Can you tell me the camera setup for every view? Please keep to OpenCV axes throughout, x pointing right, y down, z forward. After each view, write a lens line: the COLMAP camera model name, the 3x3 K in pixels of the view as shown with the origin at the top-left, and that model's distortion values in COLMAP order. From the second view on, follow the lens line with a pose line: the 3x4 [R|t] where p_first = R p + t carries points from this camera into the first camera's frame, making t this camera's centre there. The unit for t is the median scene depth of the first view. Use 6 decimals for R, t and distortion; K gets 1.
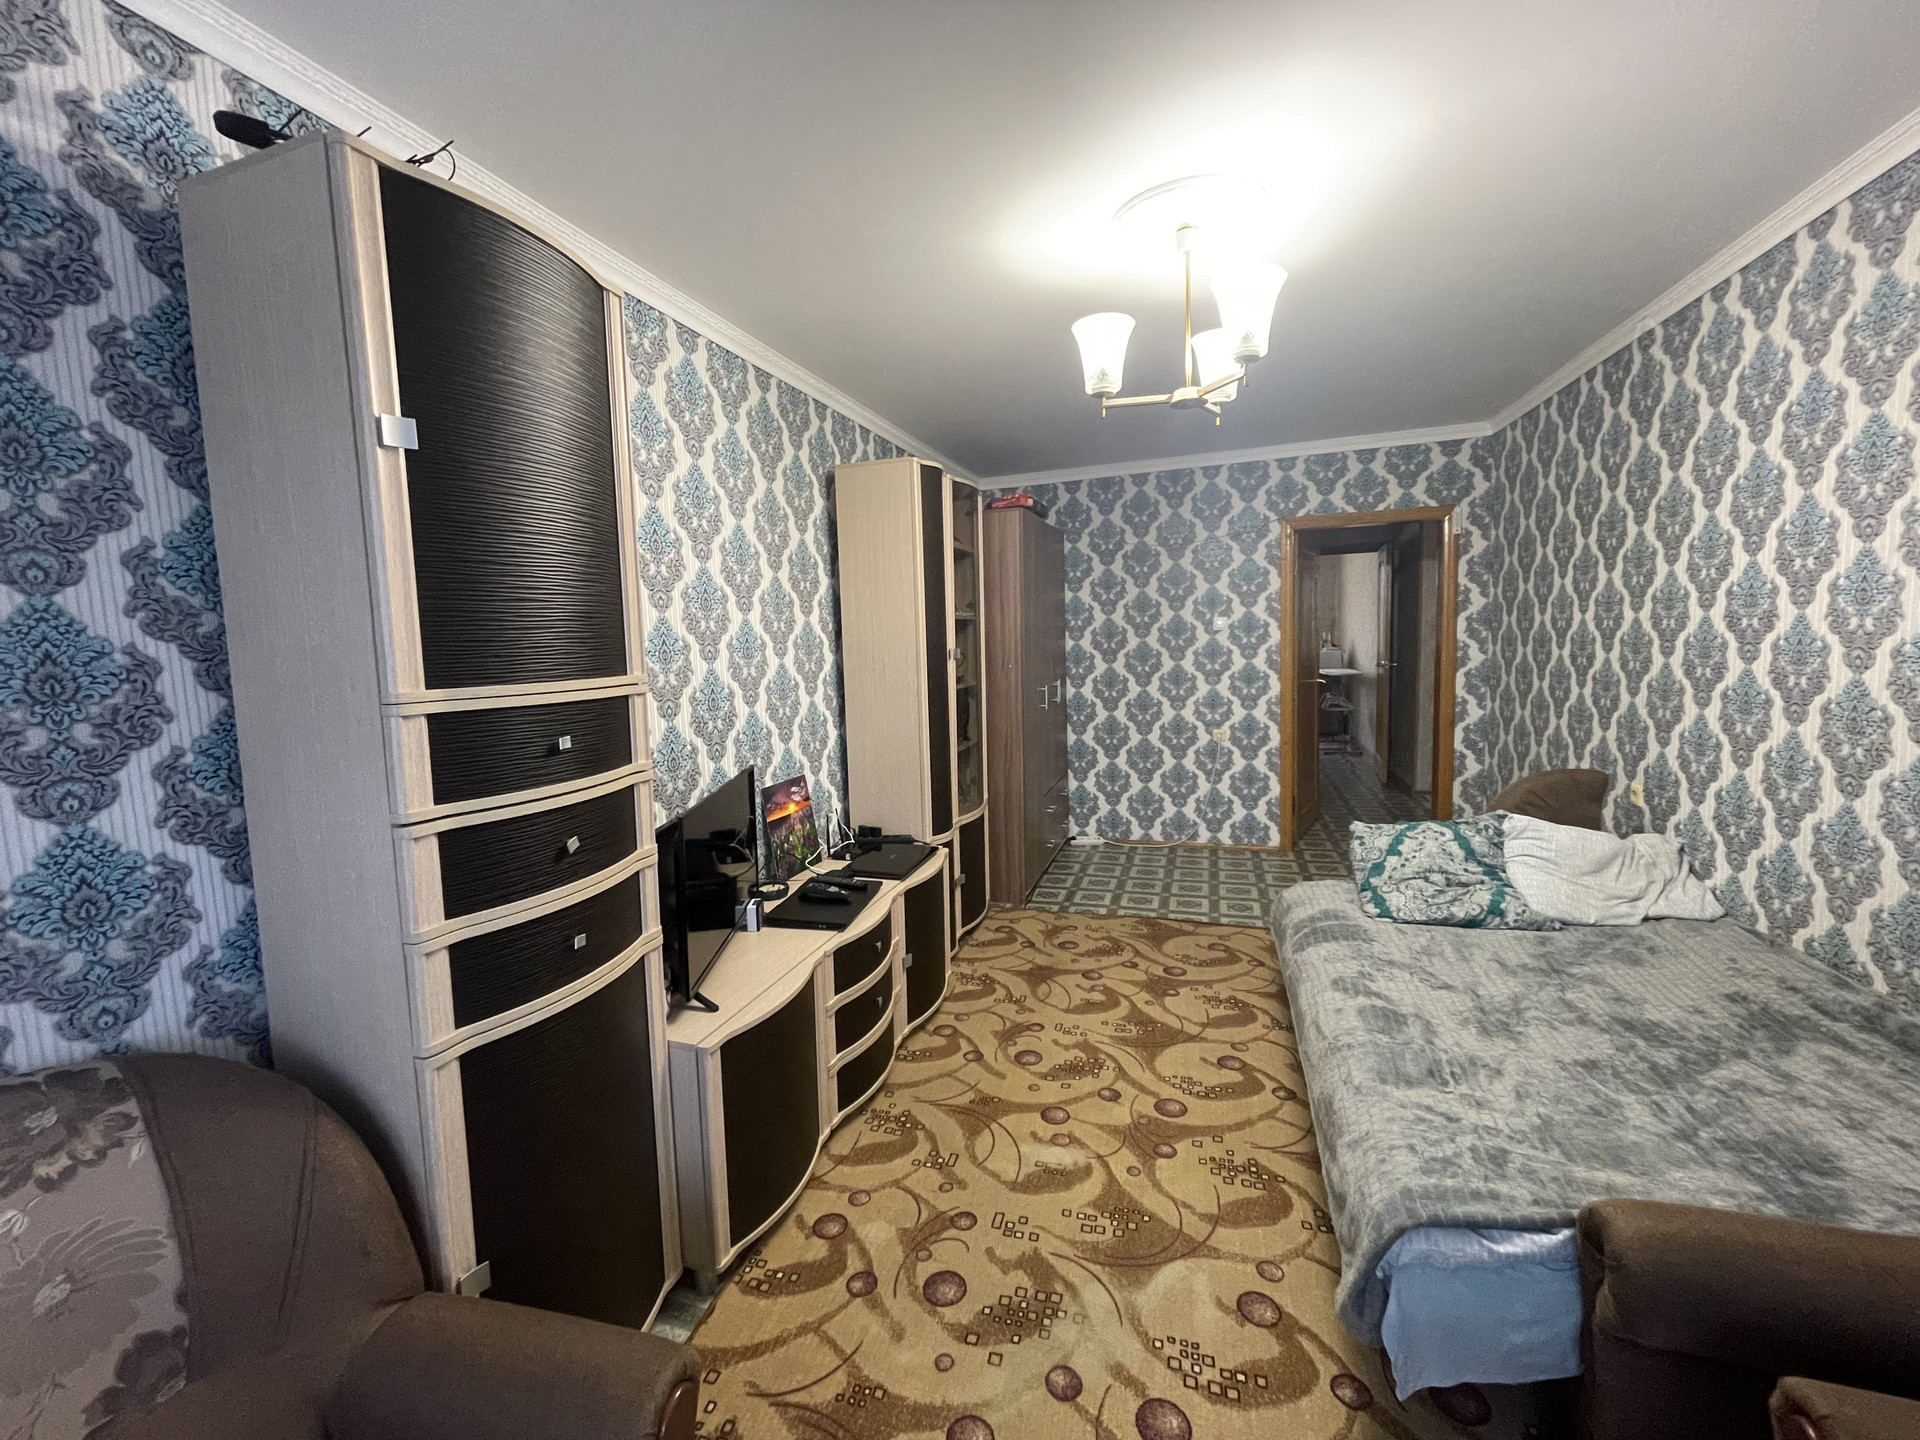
lens RADIAL K [[766.7, 0, 961.9], [0, 766.7, 709.2], [0, 0, 1]] dist [0.003833, -0.001288]
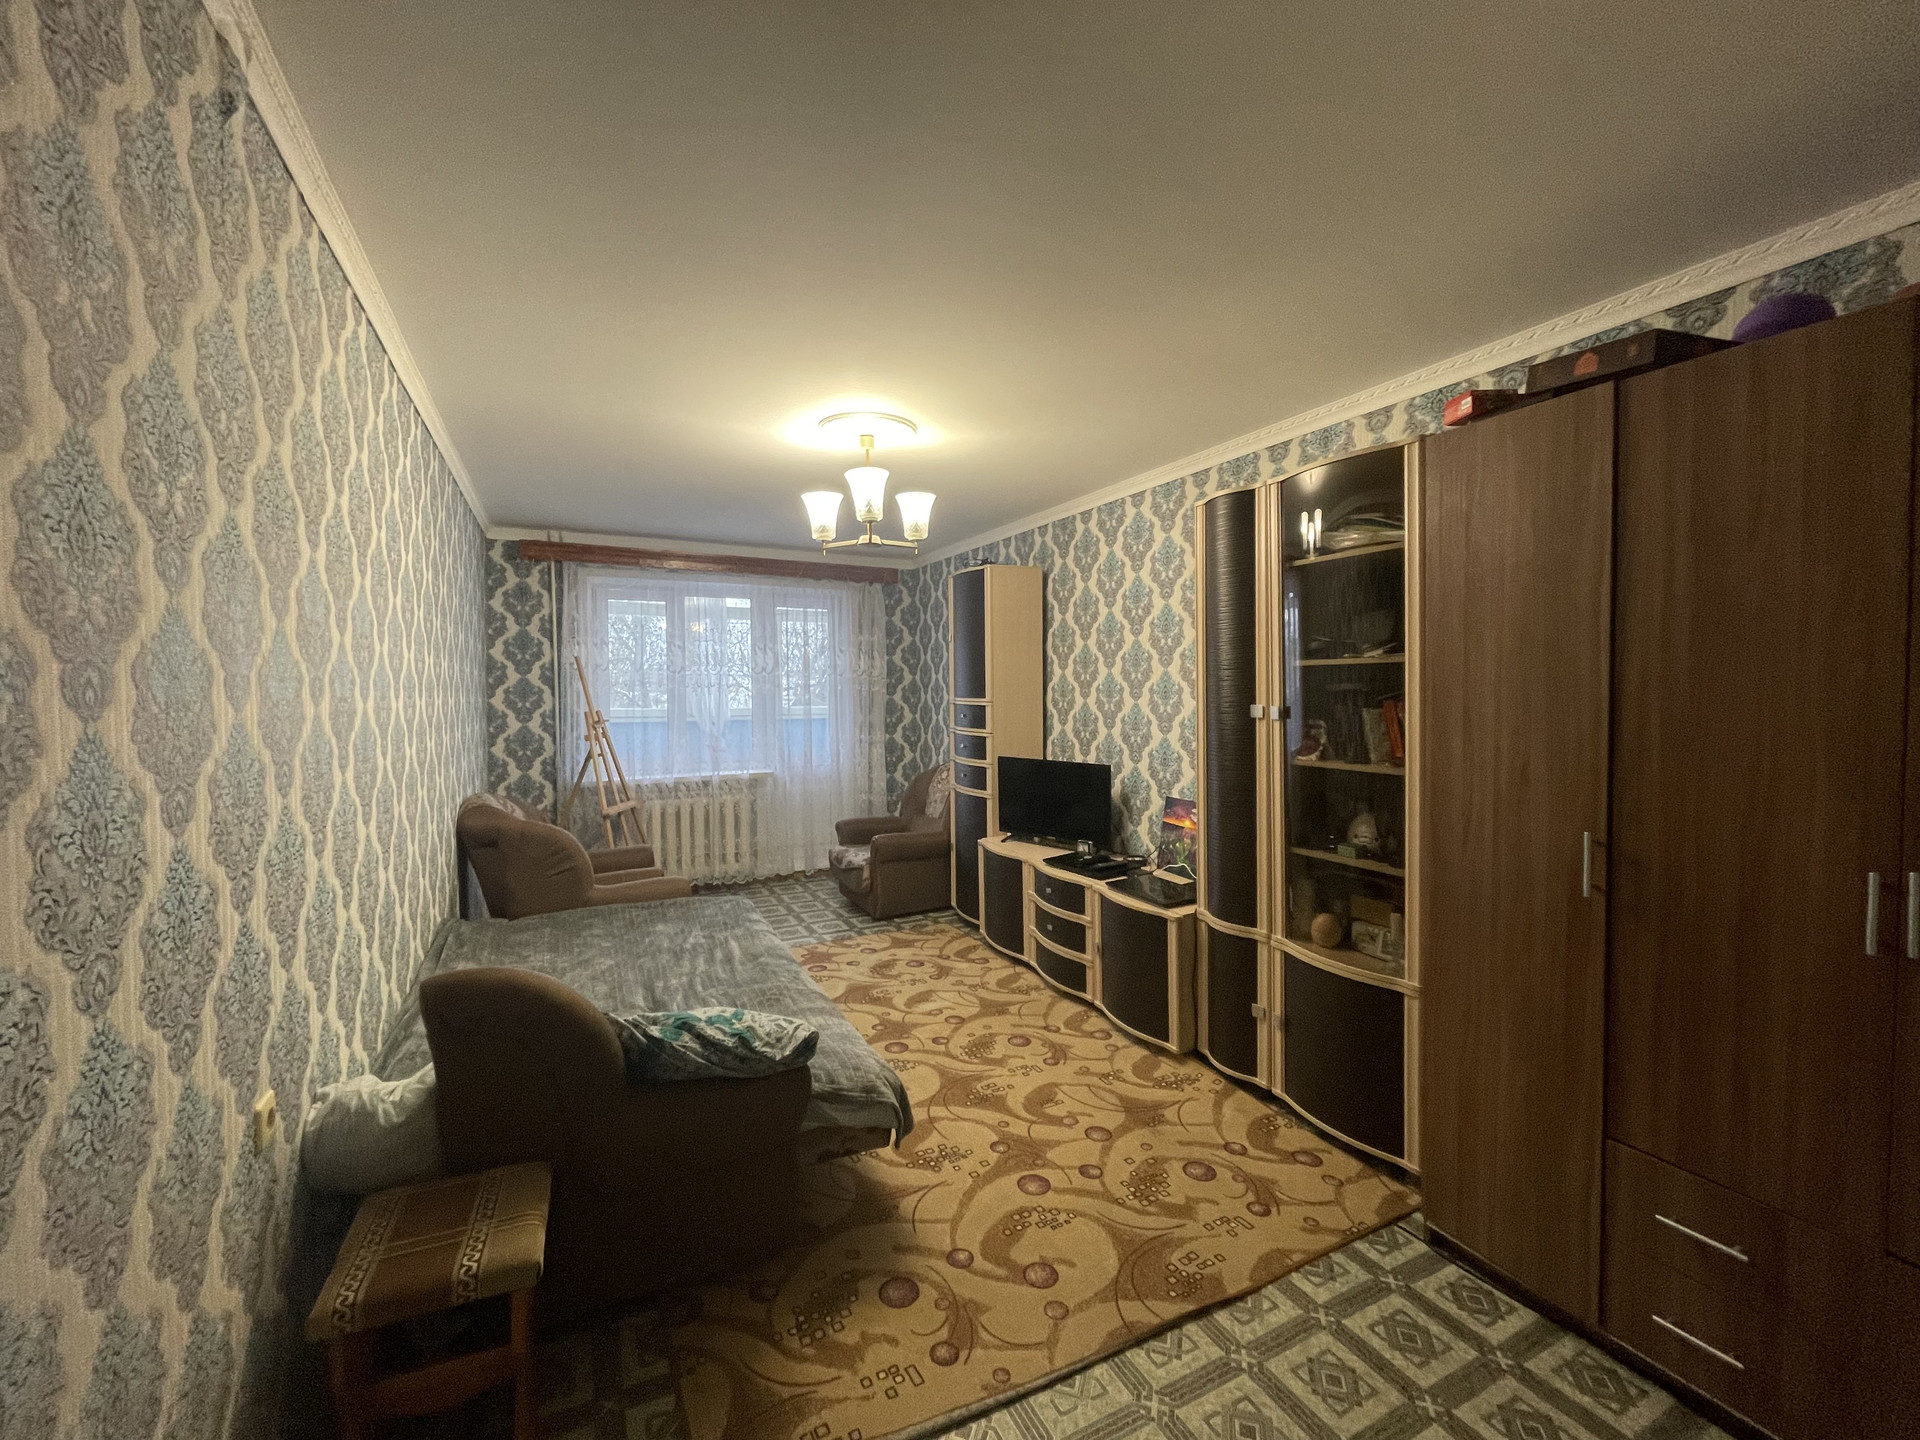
lens RADIAL K [[766.7, 0, 931.8], [0, 766.7, 714.5], [0, 0, 1]] dist [0.003833, -0.001288]
pose [[-0.725030, 0.067196, -0.685432, 1.057776], [-0.034177, 0.990493, 0.133253, -0.226504], [0.687869, 0.120039, -0.715840, 1.845822]]
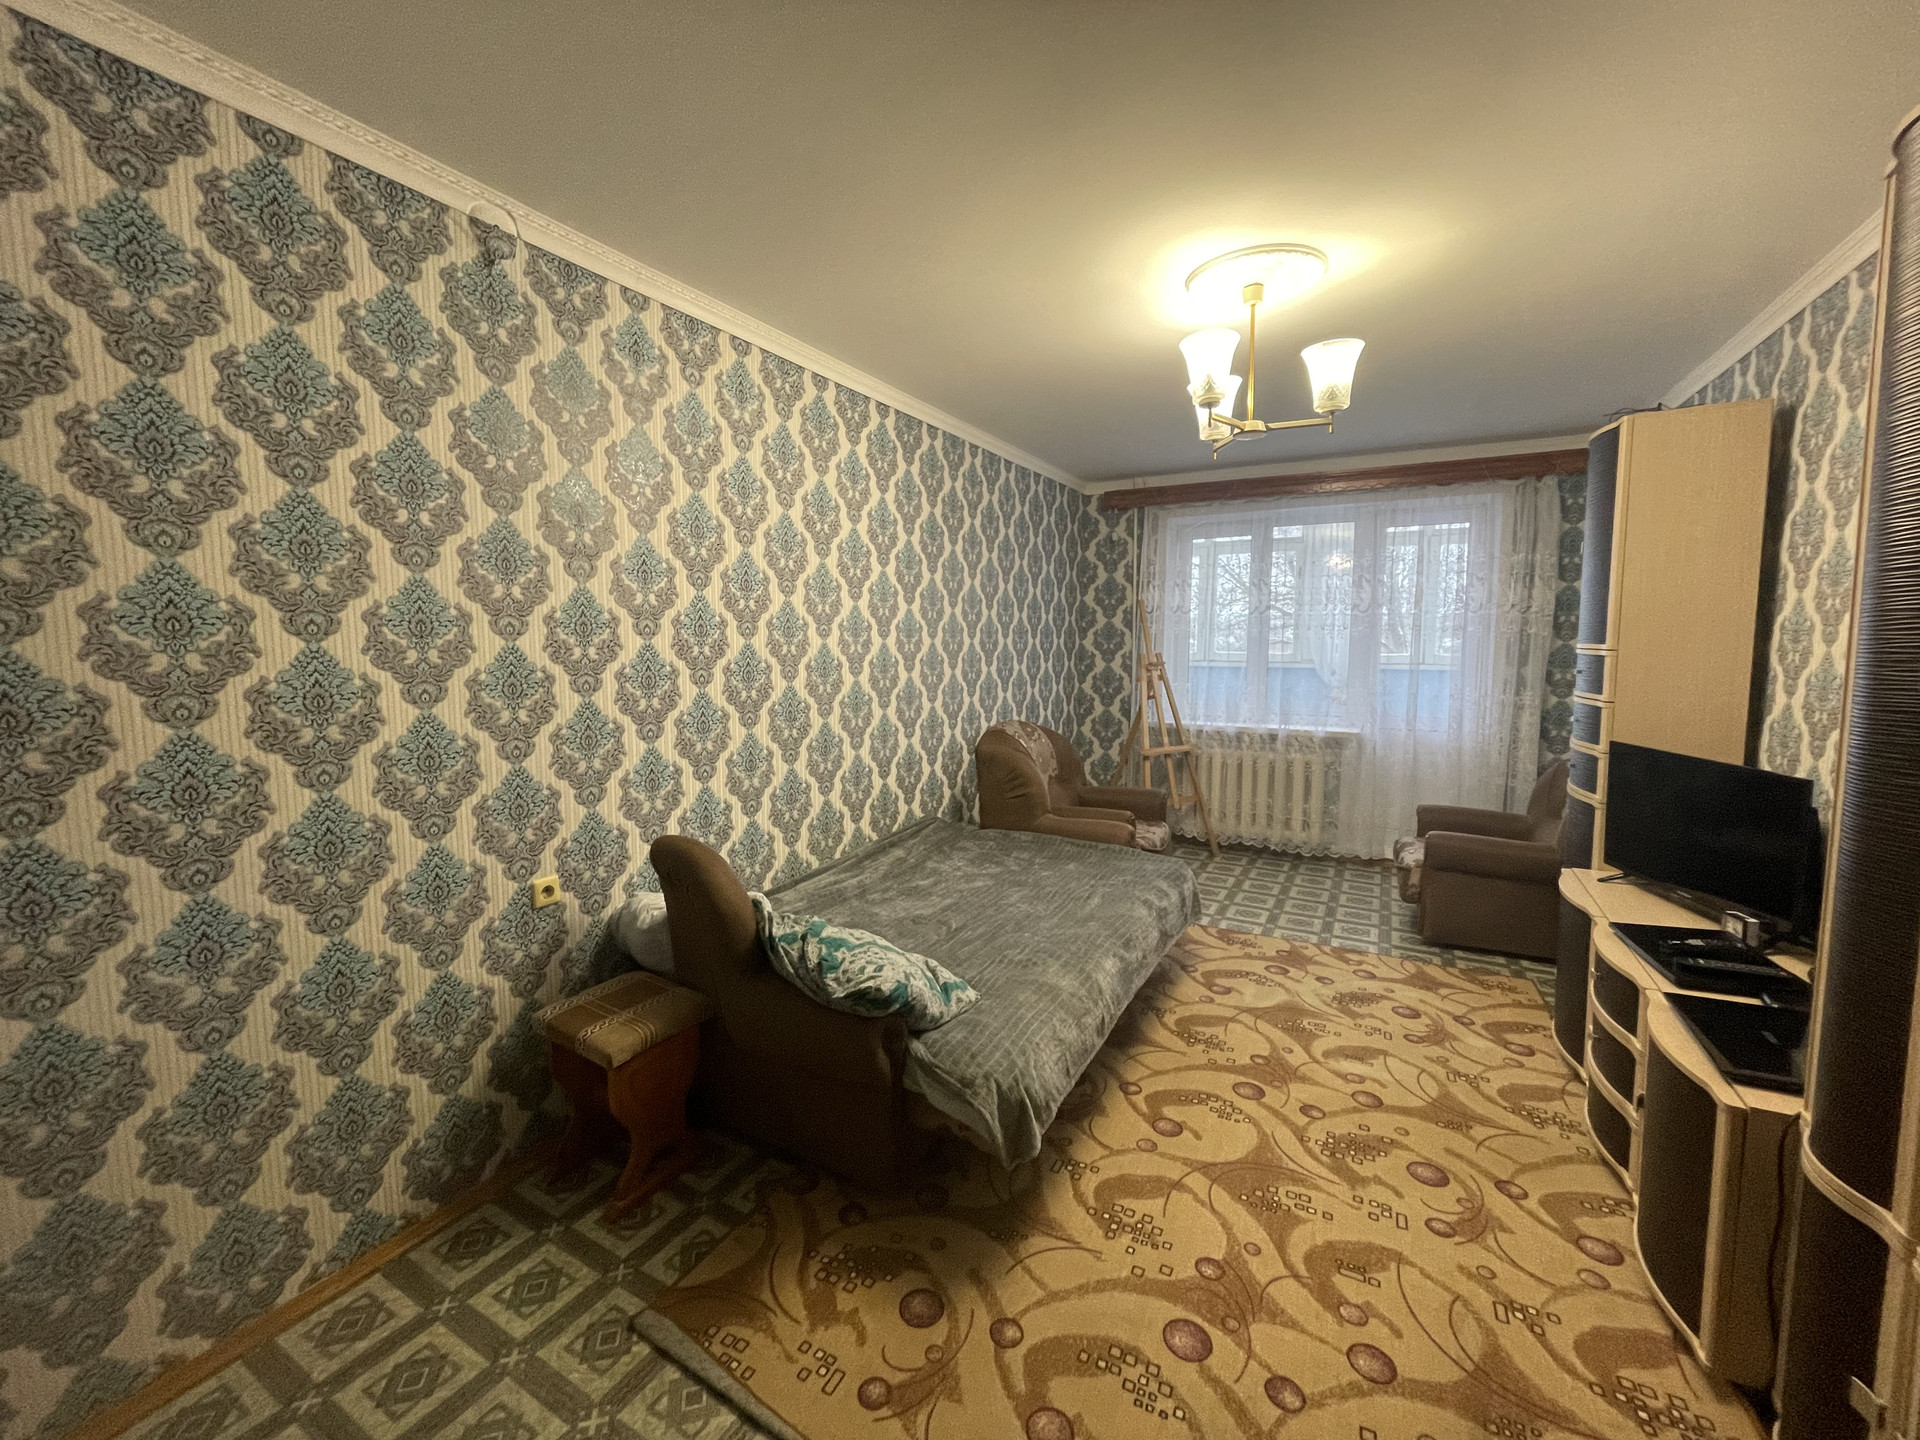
lens RADIAL K [[766.7, 0, 963.1], [0, 766.7, 712.5], [0, 0, 1]] dist [0.003833, -0.001288]
pose [[-0.980508, 0.024231, 0.194977, 0.416592], [0.061249, 0.980611, 0.186146, -0.193358], [-0.186686, 0.194460, -0.962982, 1.889331]]
